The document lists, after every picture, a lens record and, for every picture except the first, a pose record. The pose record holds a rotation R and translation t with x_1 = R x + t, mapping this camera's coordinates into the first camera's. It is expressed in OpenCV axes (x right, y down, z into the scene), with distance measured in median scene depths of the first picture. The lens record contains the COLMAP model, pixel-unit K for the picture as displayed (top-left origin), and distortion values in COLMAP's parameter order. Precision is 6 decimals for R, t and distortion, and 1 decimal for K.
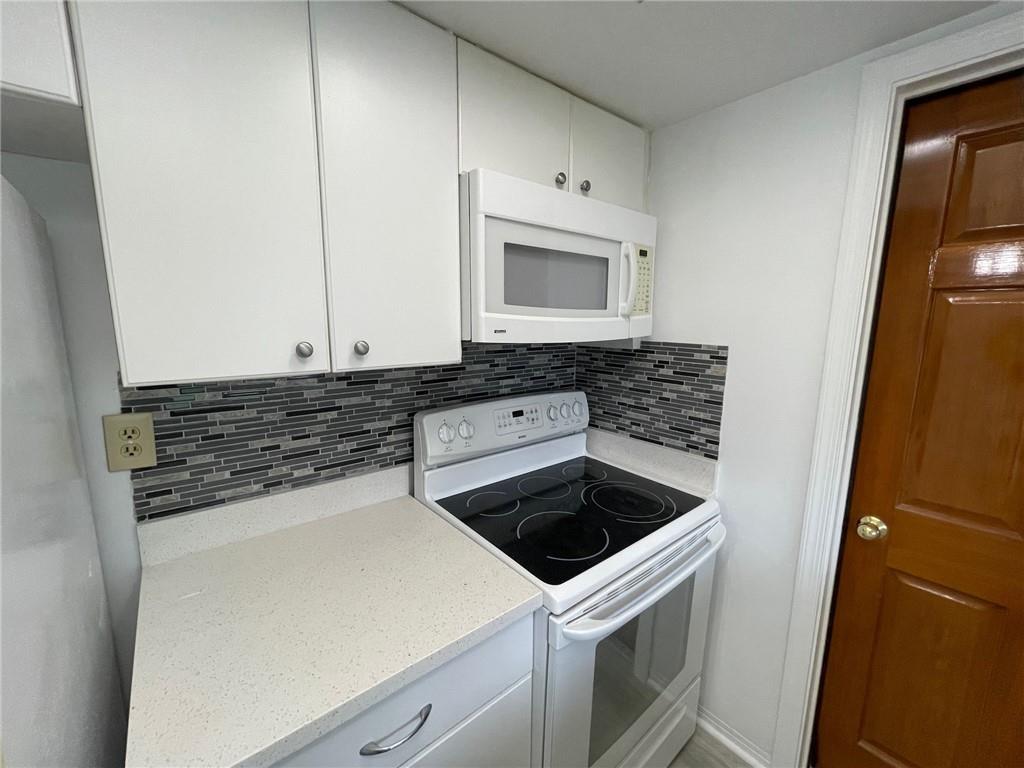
lens RADIAL K [[411.3, 0, 510.8], [0, 411.3, 386.0], [0, 0, 1]] dist [-0.005812, 0.000789]
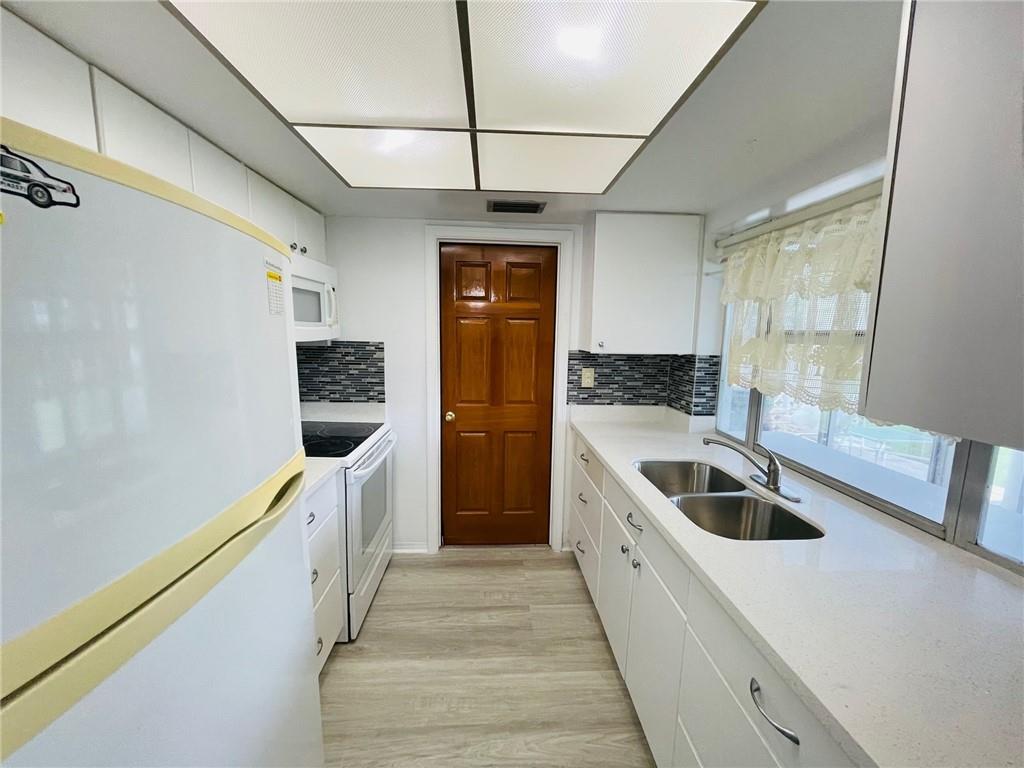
lens RADIAL K [[411.3, 0, 512.4], [0, 411.3, 385.8], [0, 0, 1]] dist [-0.005812, 0.000789]
pose [[0.596079, -0.105509, 0.795963, -0.641700], [0.117305, 0.992135, 0.043665, 0.089684], [-0.794310, 0.067343, 0.603768, -0.606739]]
